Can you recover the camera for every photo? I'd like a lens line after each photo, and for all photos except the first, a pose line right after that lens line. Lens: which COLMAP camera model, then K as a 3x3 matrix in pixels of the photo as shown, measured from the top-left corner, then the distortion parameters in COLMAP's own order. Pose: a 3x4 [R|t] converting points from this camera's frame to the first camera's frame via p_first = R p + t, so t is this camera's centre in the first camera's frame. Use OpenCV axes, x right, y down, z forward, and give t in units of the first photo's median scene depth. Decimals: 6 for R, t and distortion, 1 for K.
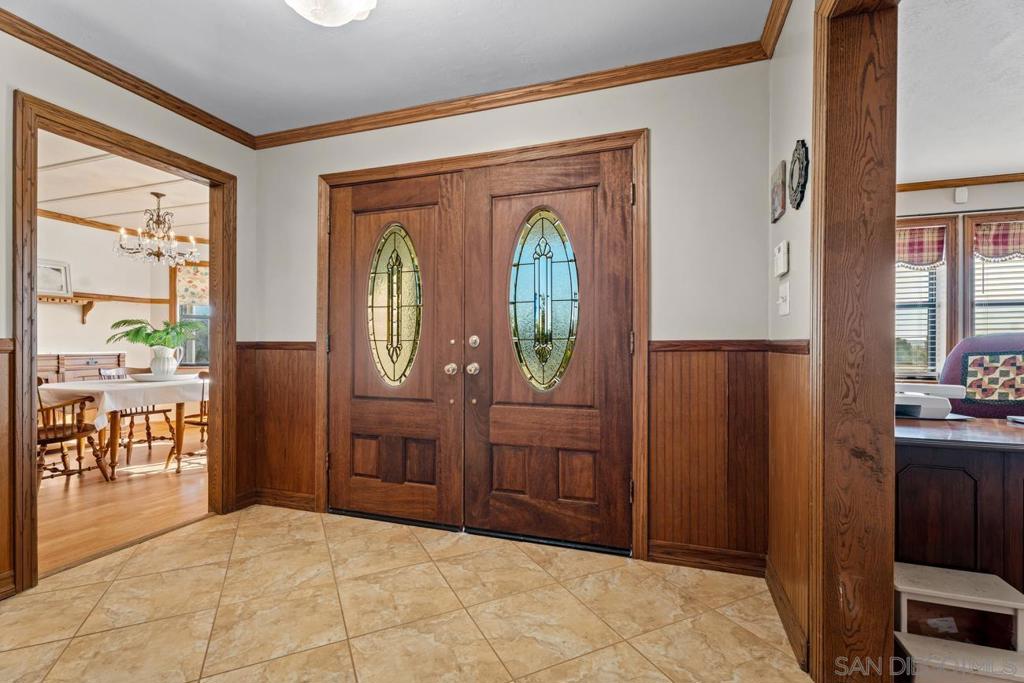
lens RADIAL K [[457.7, 0, 511.4], [0, 457.7, 346.4], [0, 0, 1]] dist [0.000149, -0.000303]
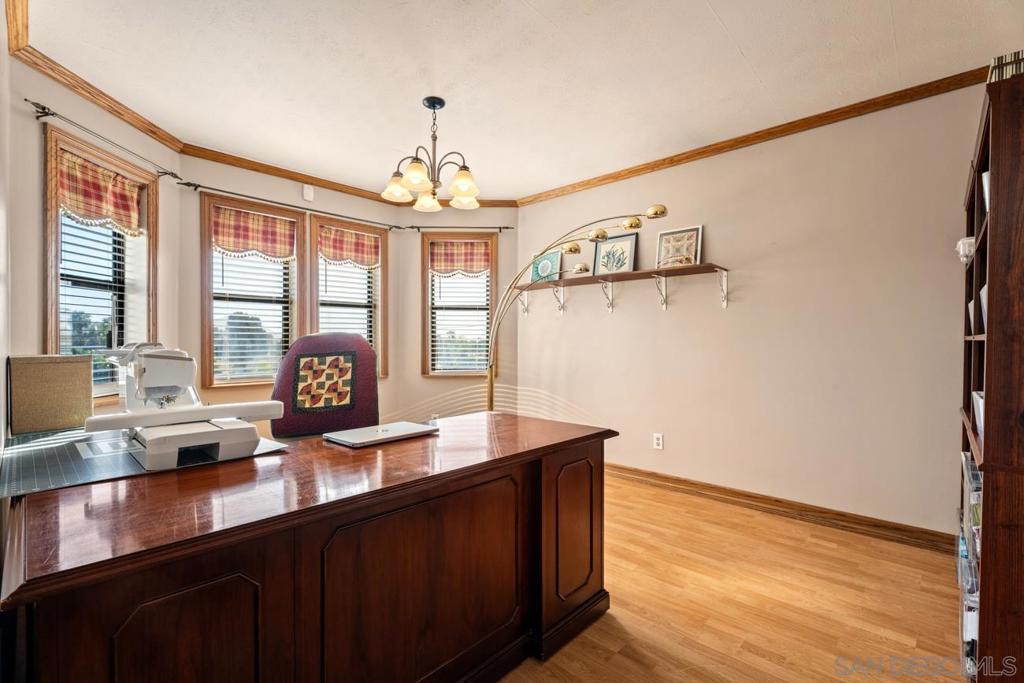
lens RADIAL K [[457.7, 0, 509.9], [0, 457.7, 344.0], [0, 0, 1]] dist [0.000149, -0.000303]
pose [[0.411957, -0.007255, 0.911174, 0.256805], [0.002275, 0.999973, 0.006934, -0.007675], [-0.911200, -0.000784, 0.411963, 0.192457]]
